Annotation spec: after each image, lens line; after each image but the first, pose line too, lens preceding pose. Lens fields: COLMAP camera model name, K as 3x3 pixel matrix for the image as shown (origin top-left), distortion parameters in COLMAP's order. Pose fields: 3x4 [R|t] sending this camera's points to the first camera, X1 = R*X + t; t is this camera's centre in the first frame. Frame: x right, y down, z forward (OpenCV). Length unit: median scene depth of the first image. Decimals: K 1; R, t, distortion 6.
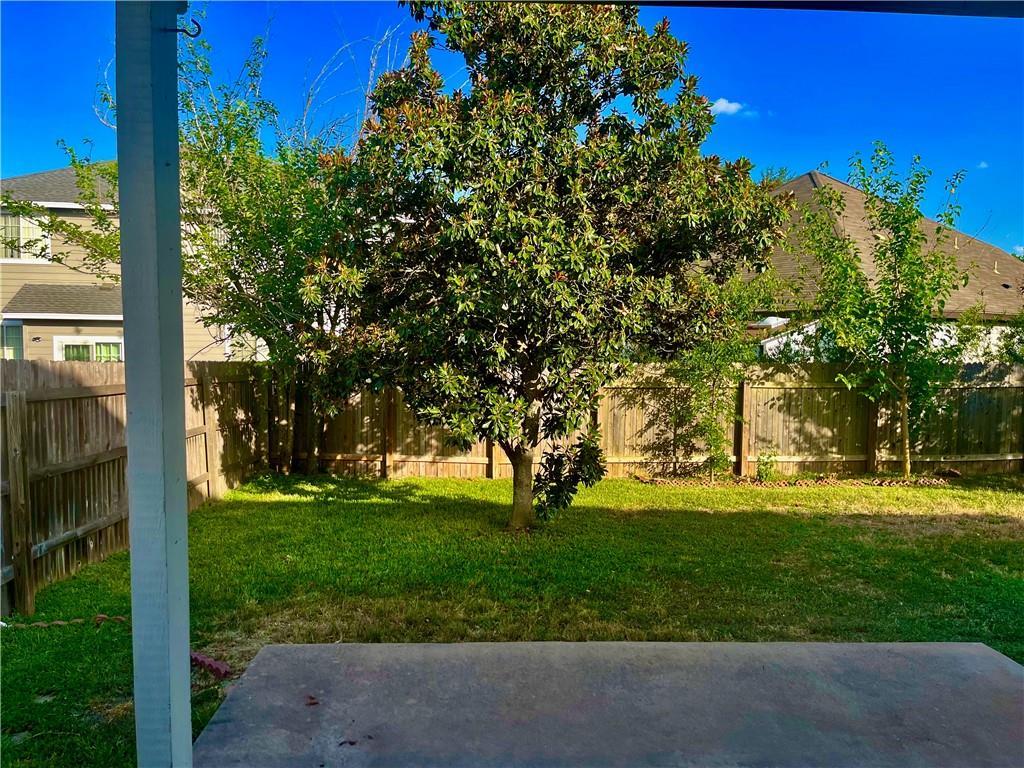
lens RADIAL K [[780.4, 0, 512.0], [0, 780.4, 384.0], [0, 0, 1]] dist [0.101670, -0.129938]
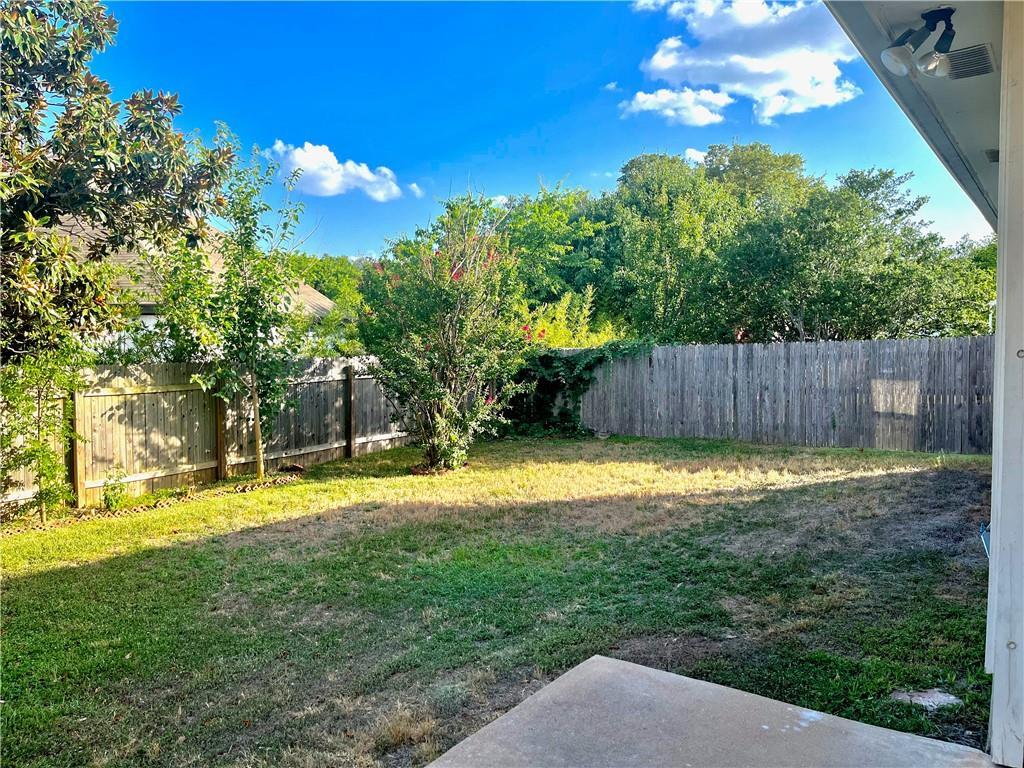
lens RADIAL K [[780.4, 0, 512.0], [0, 780.4, 384.0], [0, 0, 1]] dist [0.101670, -0.129938]
pose [[0.625472, -0.051839, 0.778522, -0.053297], [0.051728, 0.998350, 0.024919, -0.005862], [-0.778530, 0.024685, 0.627122, 0.149019]]
